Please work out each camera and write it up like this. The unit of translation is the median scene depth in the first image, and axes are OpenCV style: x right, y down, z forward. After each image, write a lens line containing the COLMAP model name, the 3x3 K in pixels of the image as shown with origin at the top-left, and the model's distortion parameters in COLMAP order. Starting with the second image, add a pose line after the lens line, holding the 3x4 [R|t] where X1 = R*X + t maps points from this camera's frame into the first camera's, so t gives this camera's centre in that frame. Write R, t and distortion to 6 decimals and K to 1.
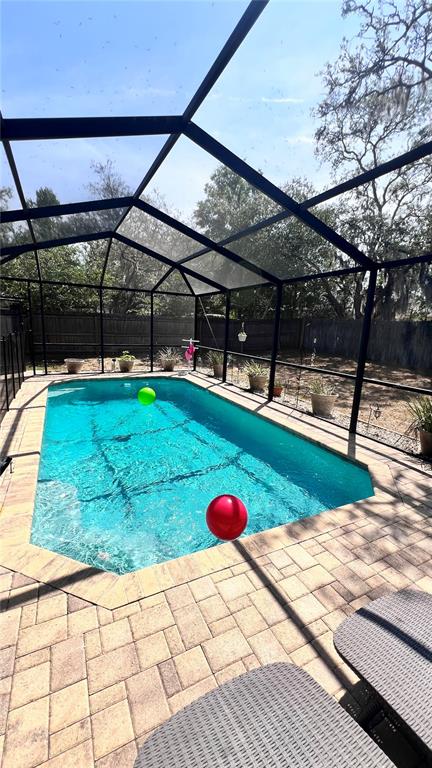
lens RADIAL K [[302.9, 0, 212.5], [0, 302.9, 385.1], [0, 0, 1]] dist [0.001589, 0.000068]
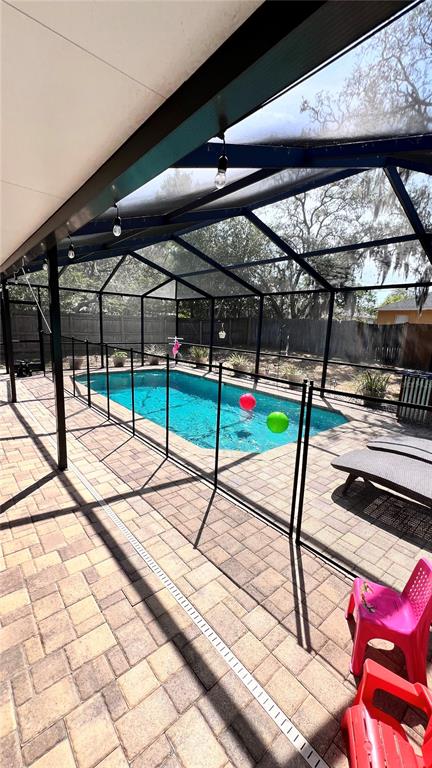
lens RADIAL K [[302.9, 0, 217.3], [0, 302.9, 384.4], [0, 0, 1]] dist [0.001589, 0.000068]
pose [[0.970721, -0.047425, 0.235480, -0.194180], [0.045517, 0.998872, 0.013532, 0.022237], [-0.235856, -0.002417, 0.971785, -0.169838]]
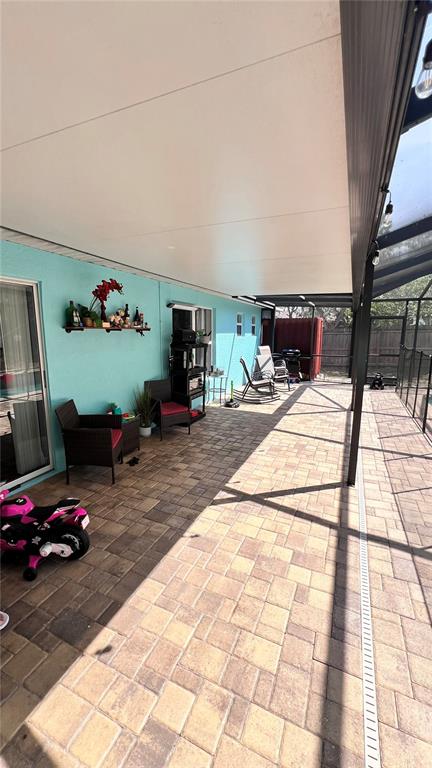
lens RADIAL K [[302.9, 0, 218.6], [0, 302.9, 385.7], [0, 0, 1]] dist [0.001589, 0.000068]
pose [[0.645531, 0.092034, -0.758168, -0.140203], [-0.122668, 0.992319, 0.016014, 0.018864], [0.753818, 0.082666, 0.651862, -0.137401]]
